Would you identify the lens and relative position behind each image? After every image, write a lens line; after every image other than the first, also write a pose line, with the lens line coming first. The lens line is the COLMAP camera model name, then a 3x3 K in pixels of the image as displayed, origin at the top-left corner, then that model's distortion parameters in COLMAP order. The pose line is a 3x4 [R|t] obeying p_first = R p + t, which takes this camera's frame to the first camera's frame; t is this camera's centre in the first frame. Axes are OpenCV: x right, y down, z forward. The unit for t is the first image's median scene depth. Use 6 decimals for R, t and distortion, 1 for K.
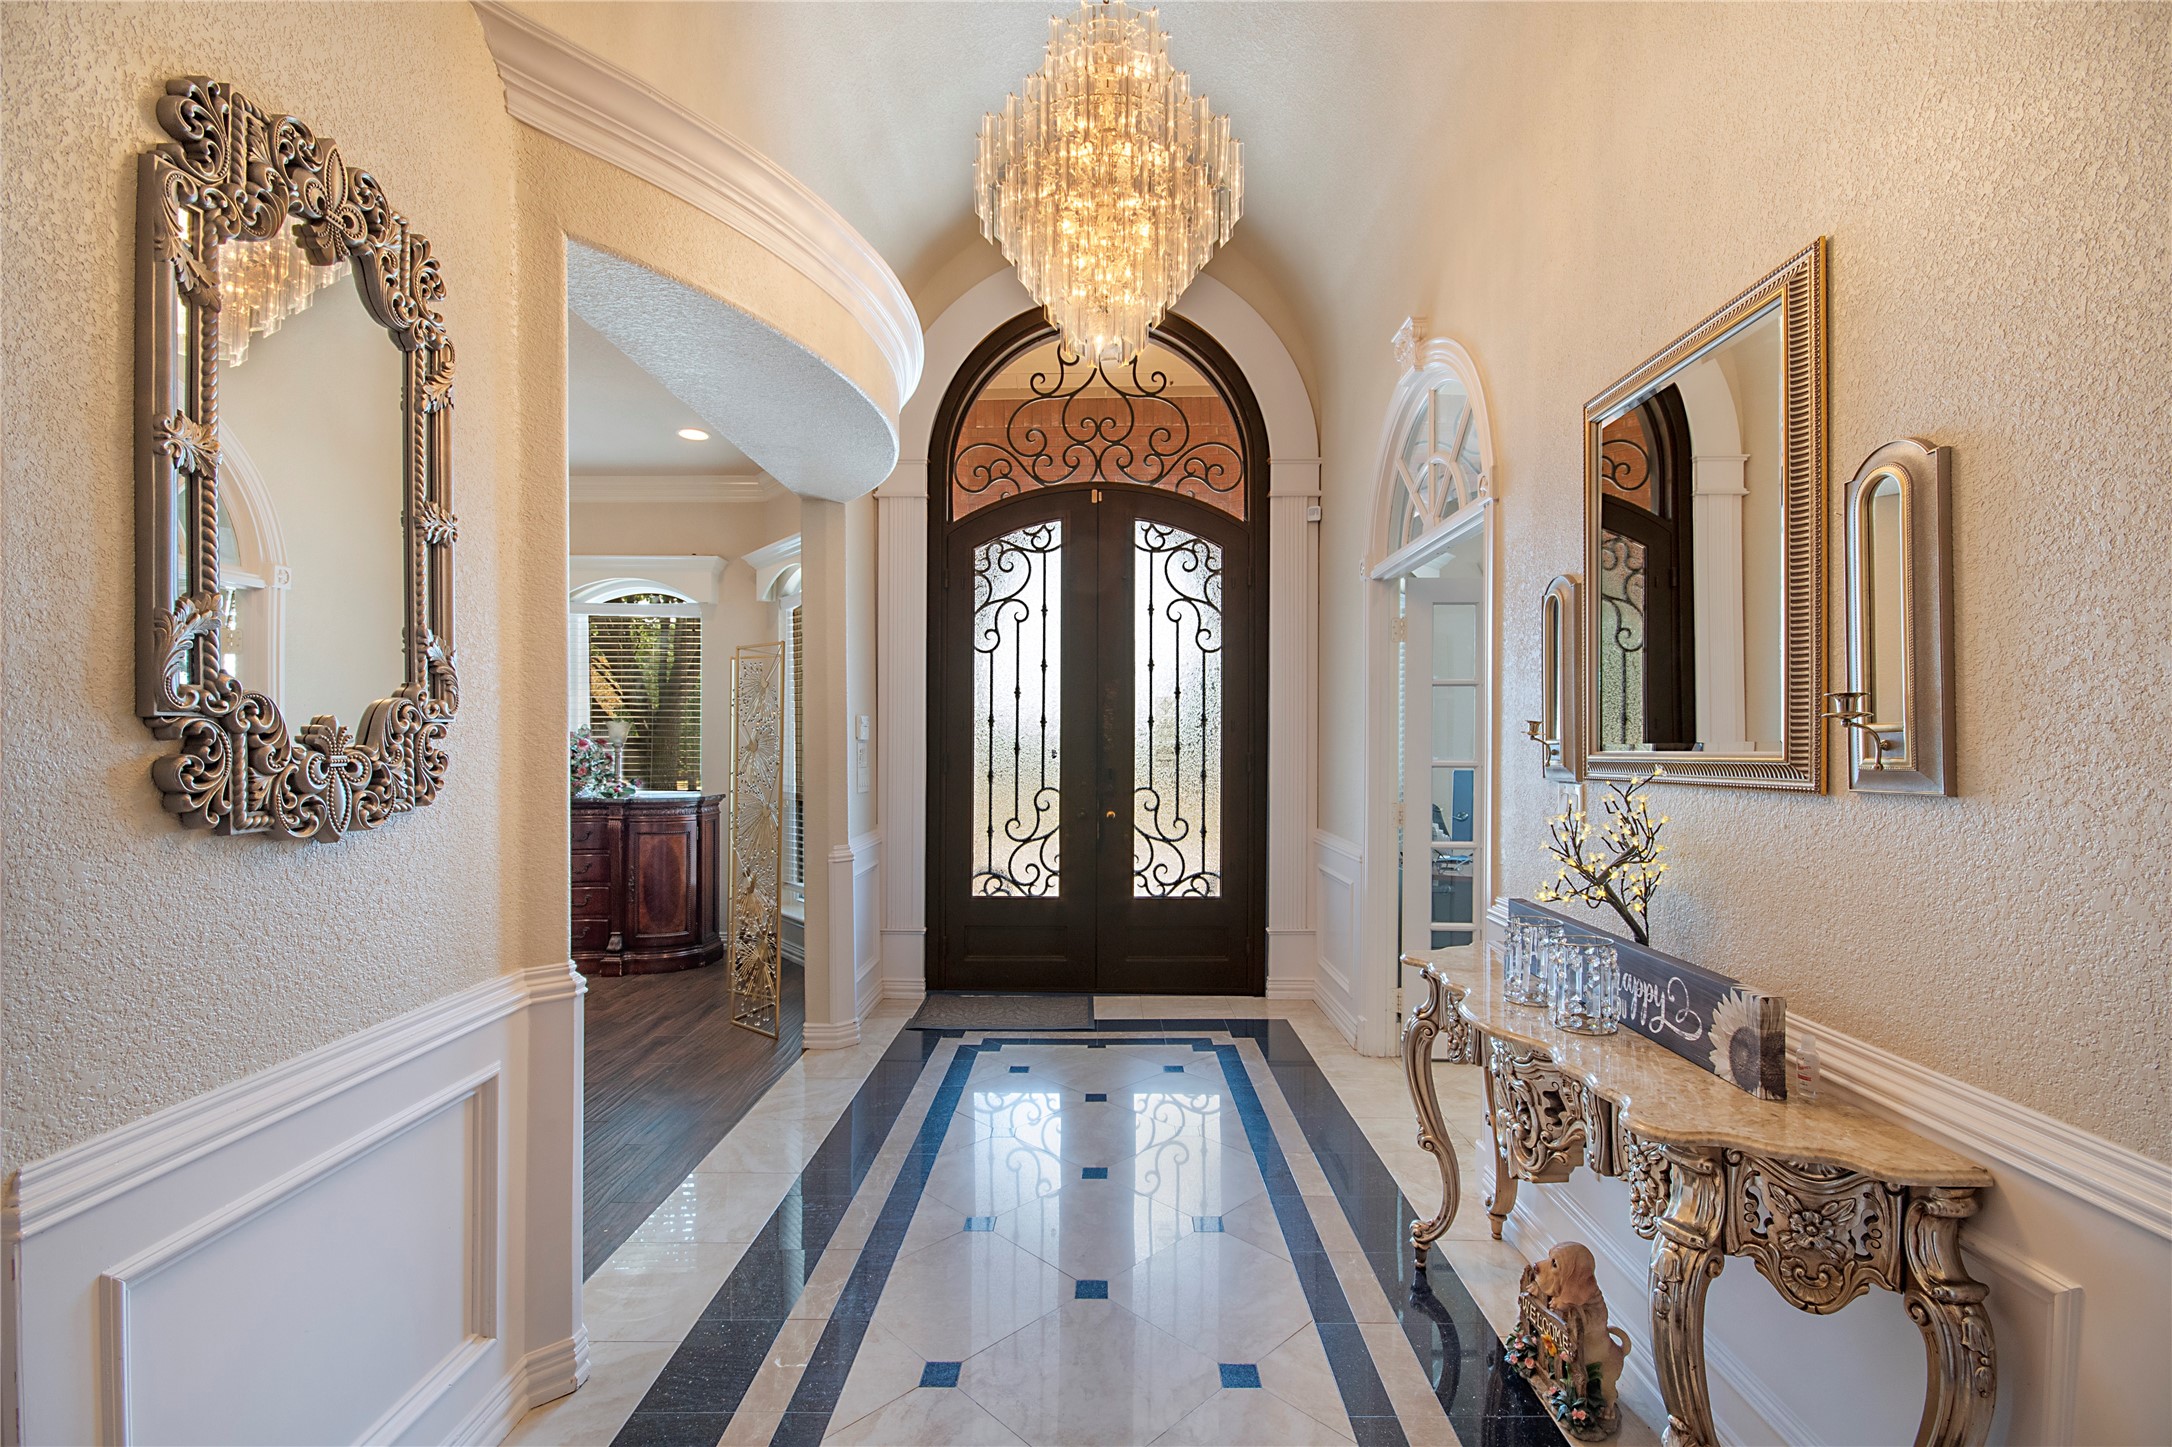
lens RADIAL K [[960.6, 0, 1095.7], [0, 960.6, 746.2], [0, 0, 1]] dist [0.006656, -0.009448]
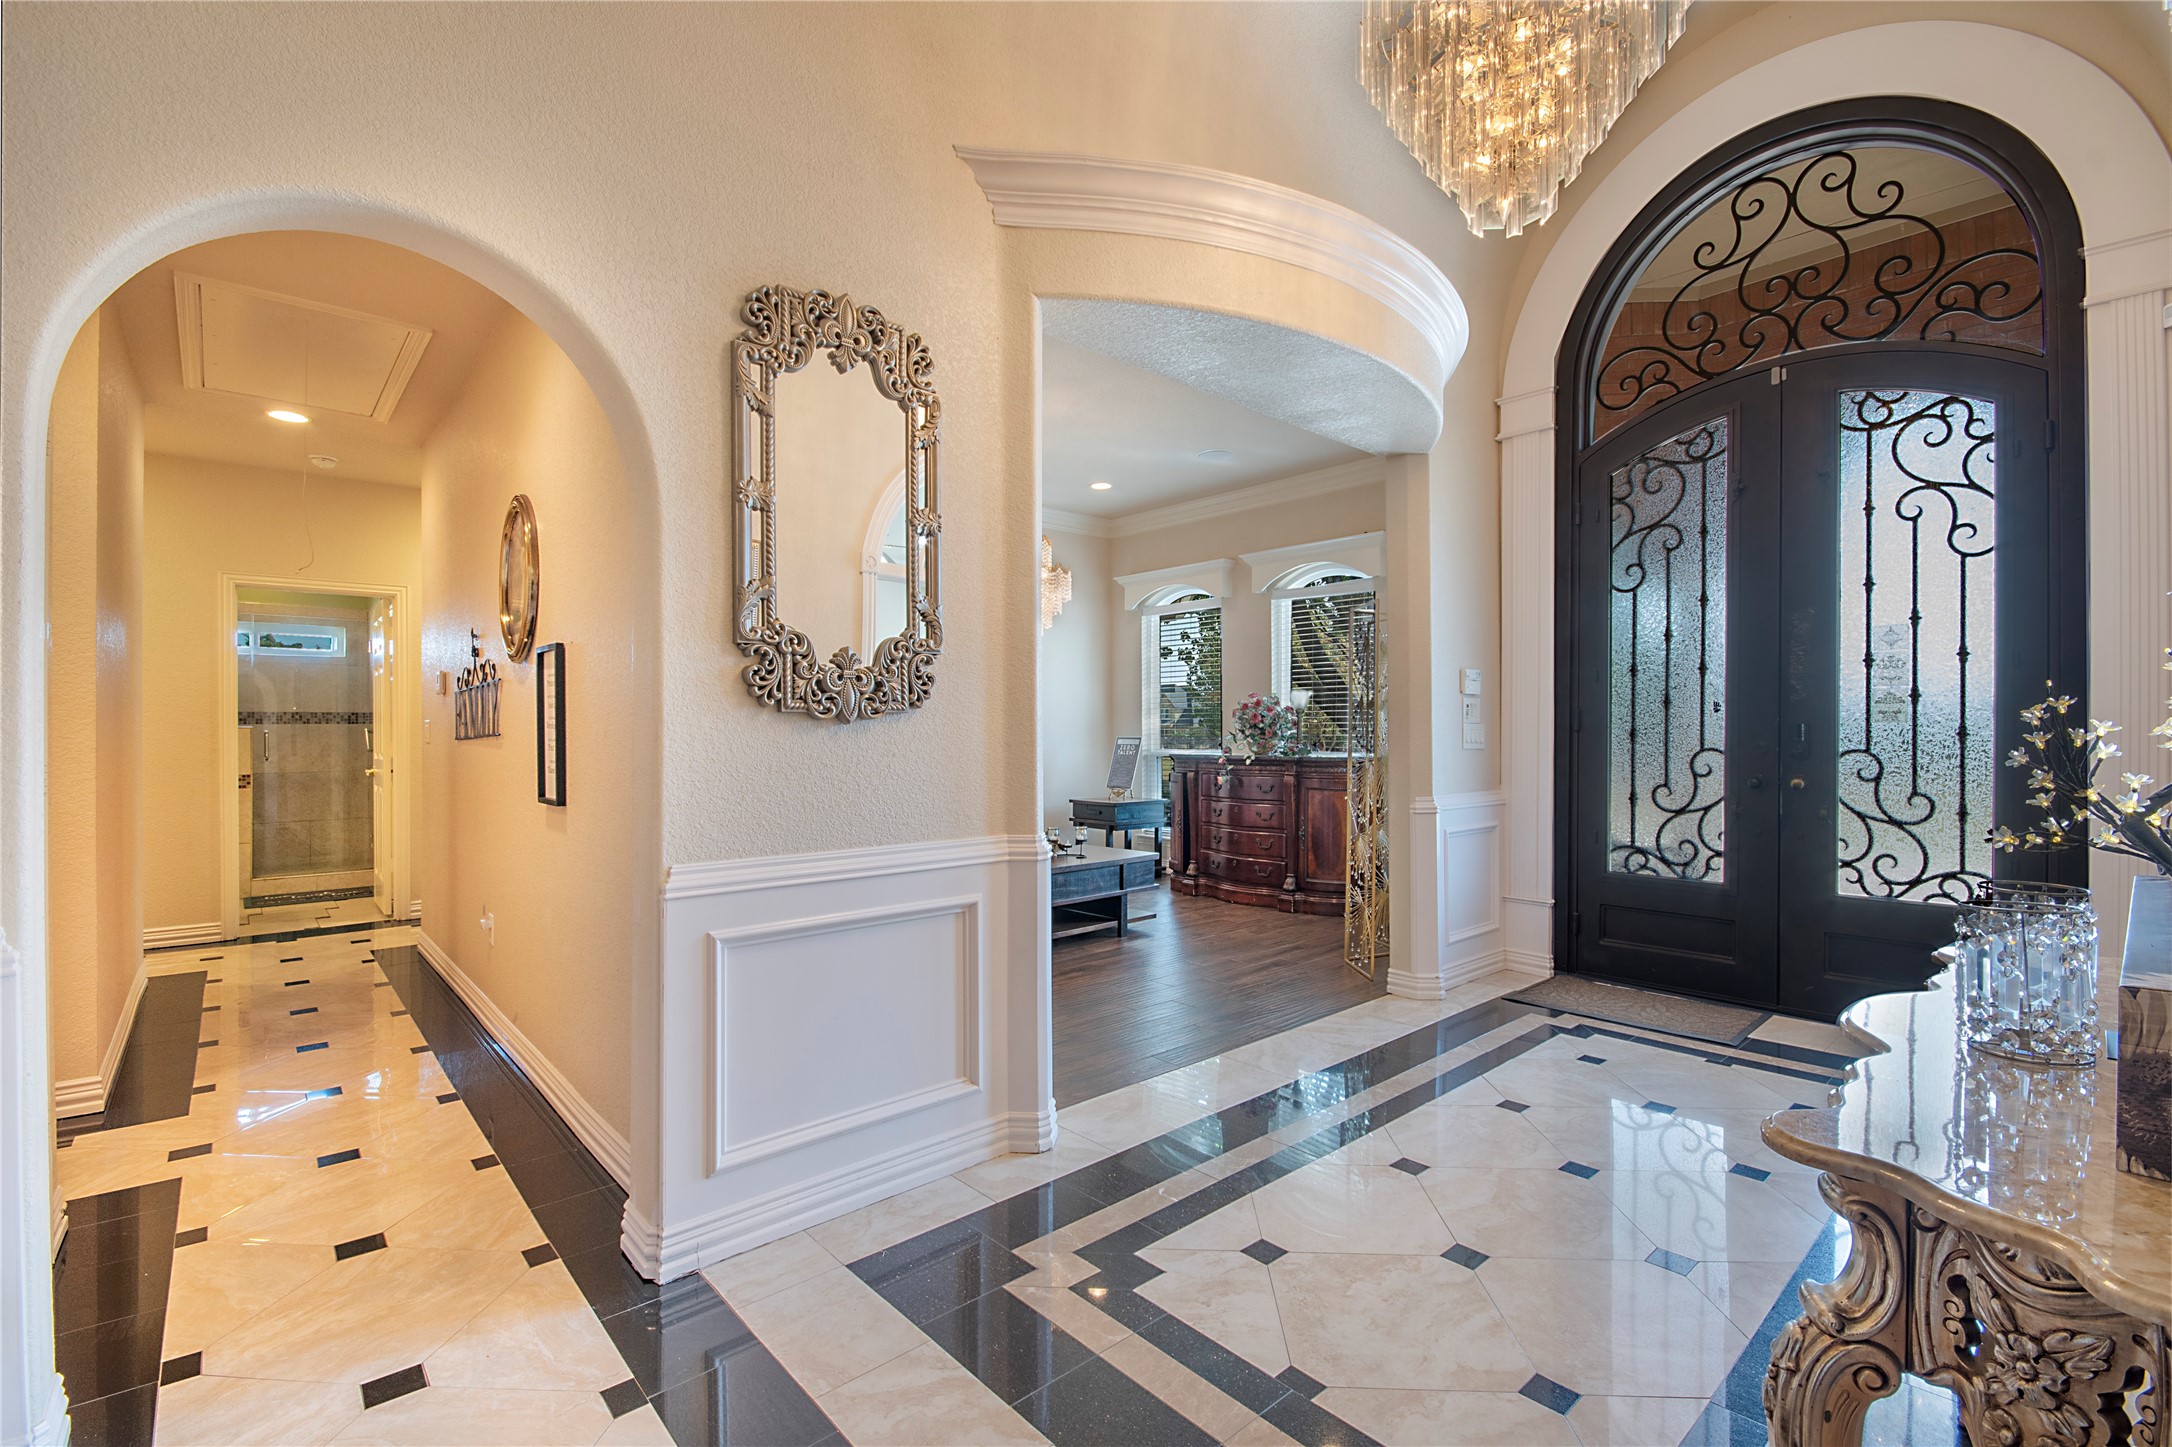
lens RADIAL K [[960.6, 0, 1081.6], [0, 960.6, 738.2], [0, 0, 1]] dist [0.006656, -0.009448]
pose [[0.671585, 0.002733, -0.740923, 0.229733], [-0.002801, 0.999995, 0.001150, 0.040644], [0.740923, 0.001303, 0.671589, 0.065394]]
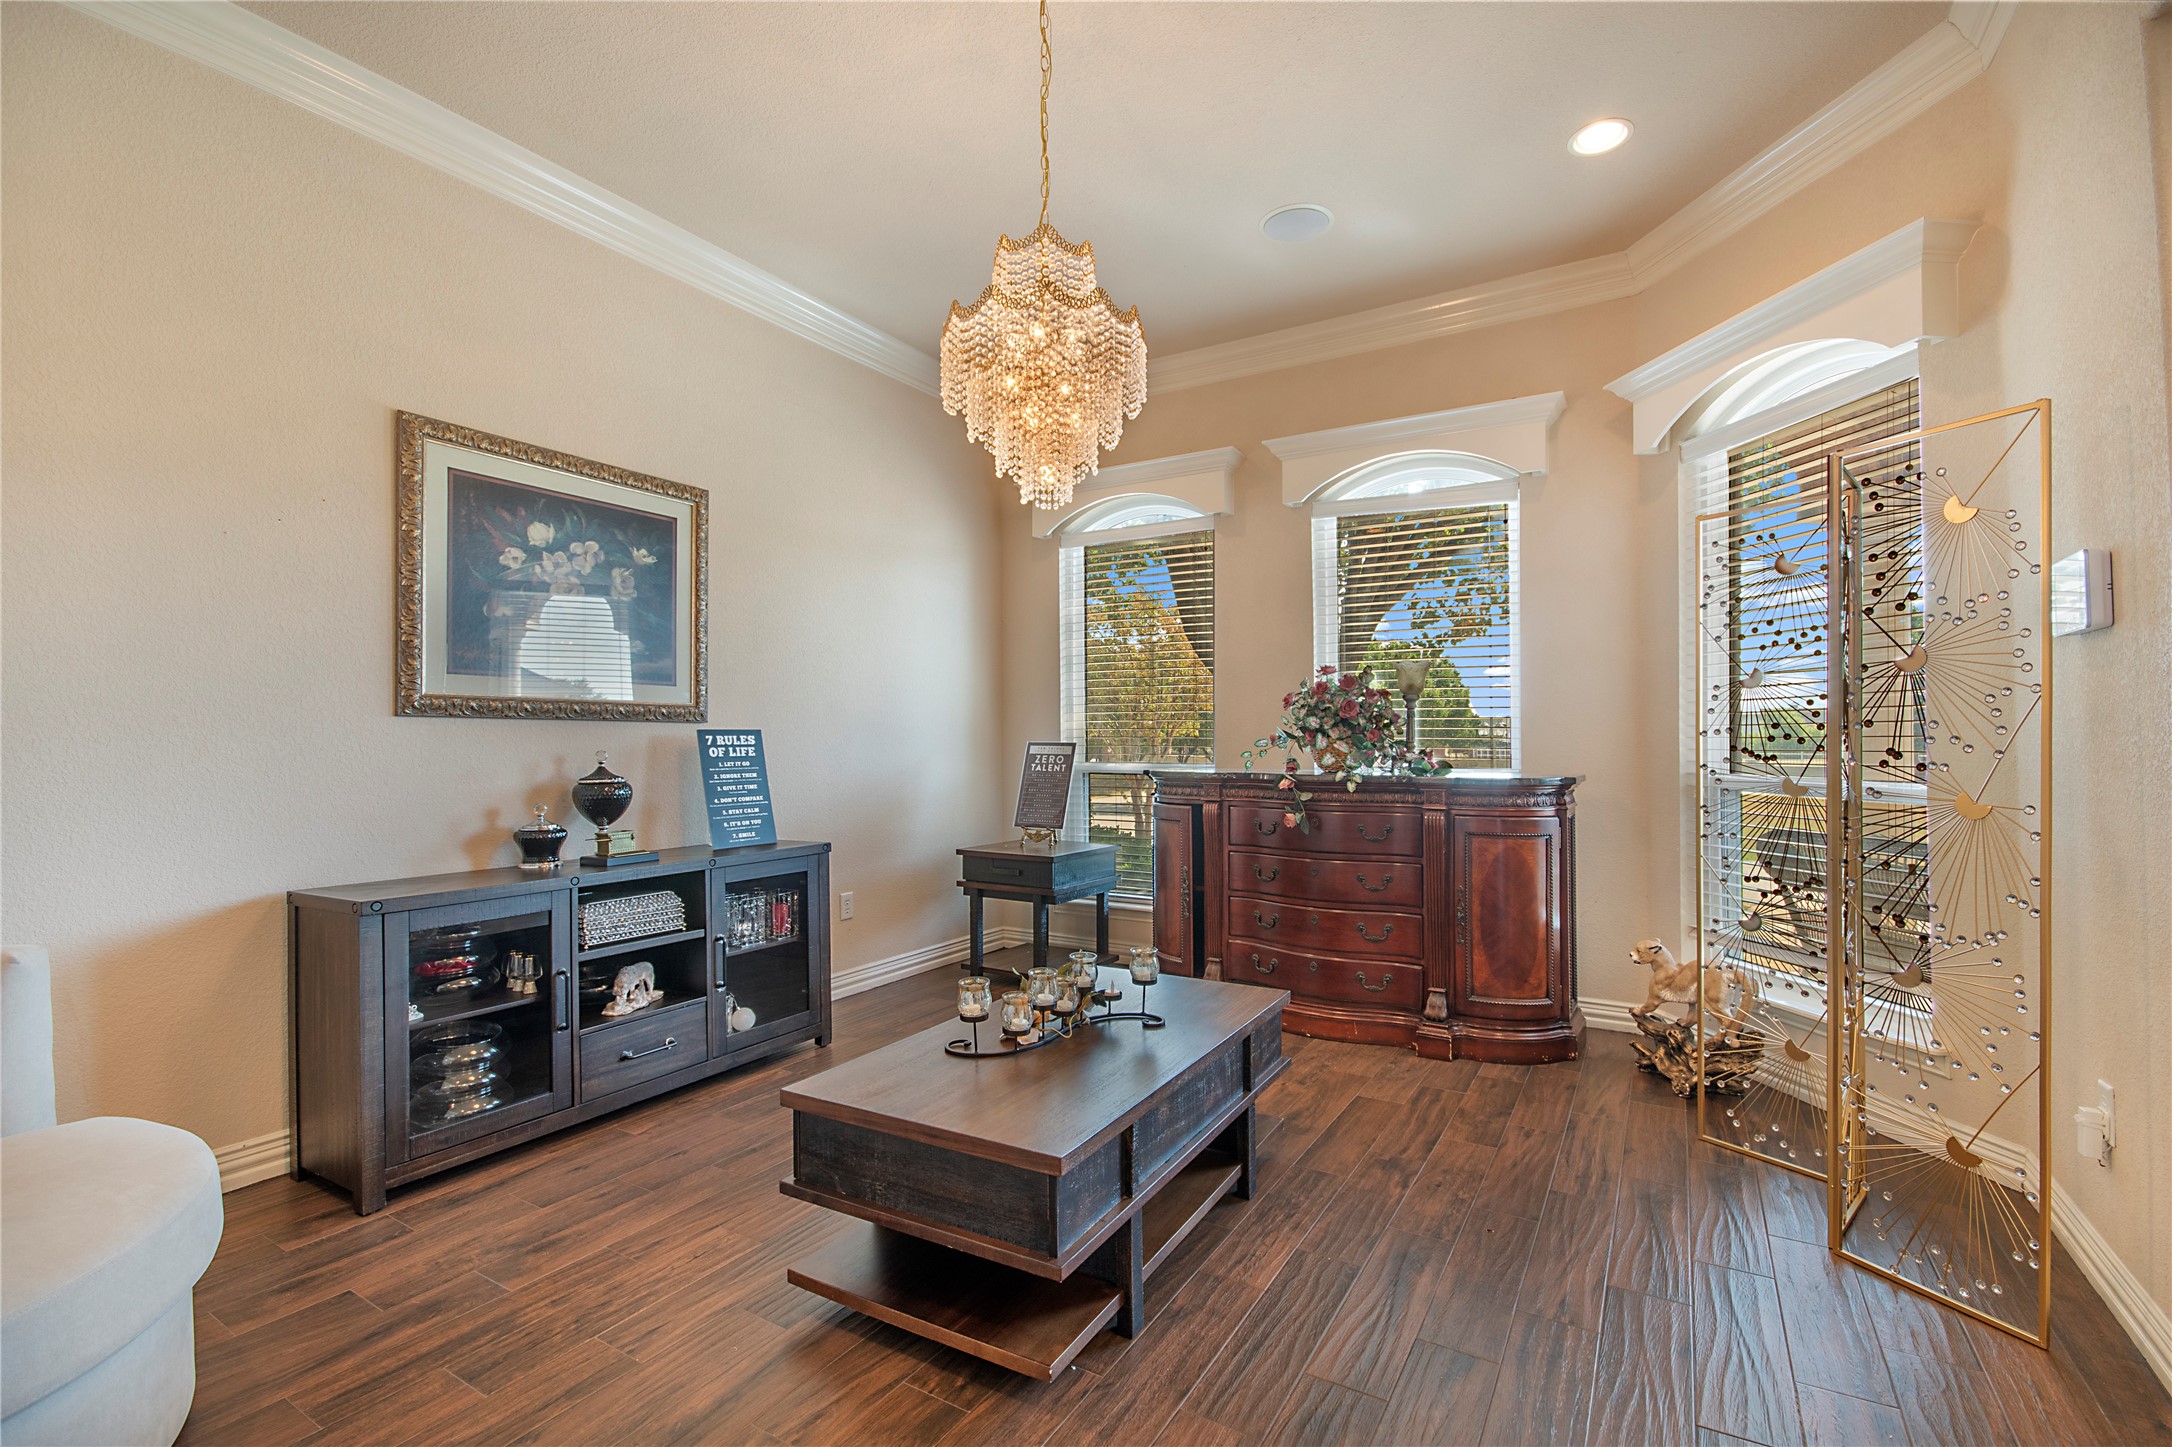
lens RADIAL K [[960.6, 0, 1105.1], [0, 960.6, 736.6], [0, 0, 1]] dist [0.006656, -0.009448]
pose [[0.869219, -0.005427, -0.494398, -0.480961], [0.002251, 0.999973, -0.007019, 0.040623], [0.494423, 0.004988, 0.869207, 0.437310]]
